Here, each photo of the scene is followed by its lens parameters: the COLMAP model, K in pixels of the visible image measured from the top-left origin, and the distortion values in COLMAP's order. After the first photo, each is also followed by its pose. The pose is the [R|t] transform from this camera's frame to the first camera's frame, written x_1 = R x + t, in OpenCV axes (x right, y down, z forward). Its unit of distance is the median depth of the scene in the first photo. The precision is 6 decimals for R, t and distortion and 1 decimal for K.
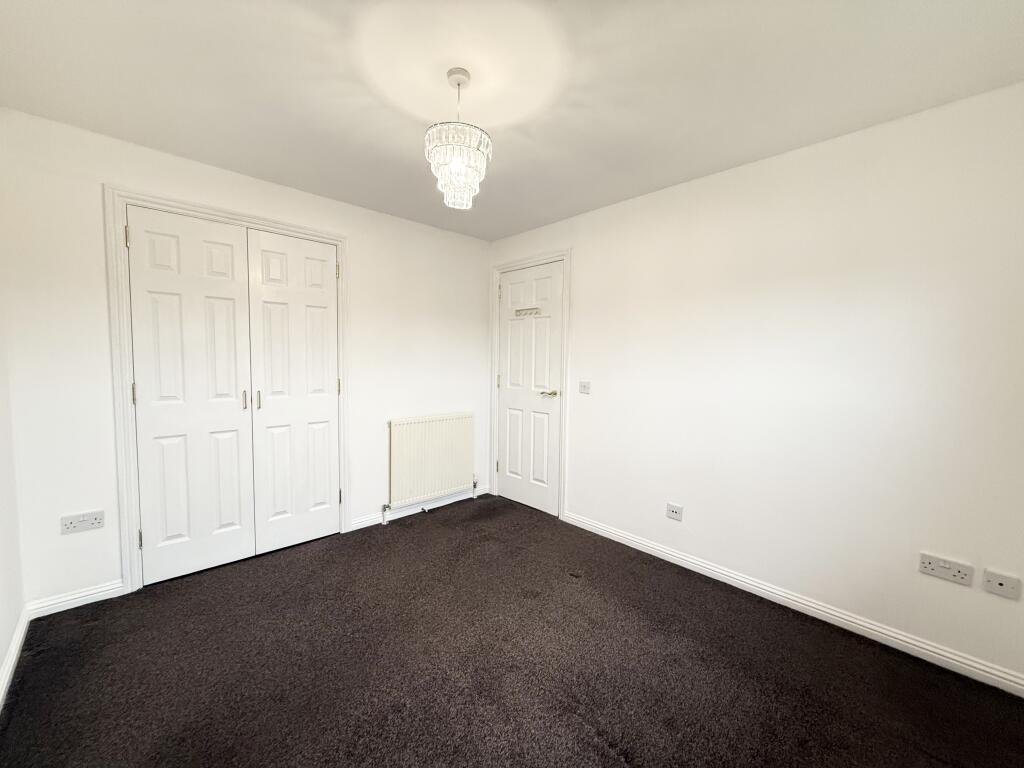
lens RADIAL K [[410.7, 0, 512.0], [0, 410.7, 384.0], [0, 0, 1]] dist [-0.000140, -0.000019]
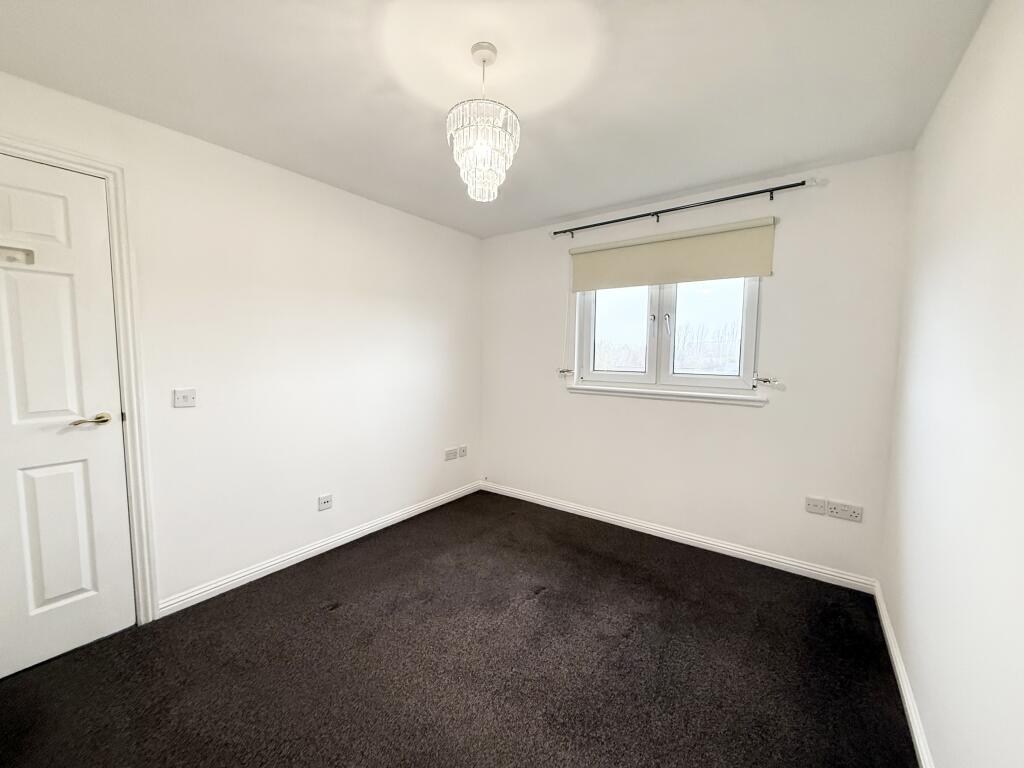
lens RADIAL K [[406.1, 0, 512.0], [0, 406.1, 384.0], [0, 0, 1]] dist [0.000315, 0.000049]
pose [[-0.174871, -0.090981, 0.980379, -0.567077], [0.051873, 0.993487, 0.101450, -0.054110], [-0.983224, 0.068596, -0.169012, 0.593262]]
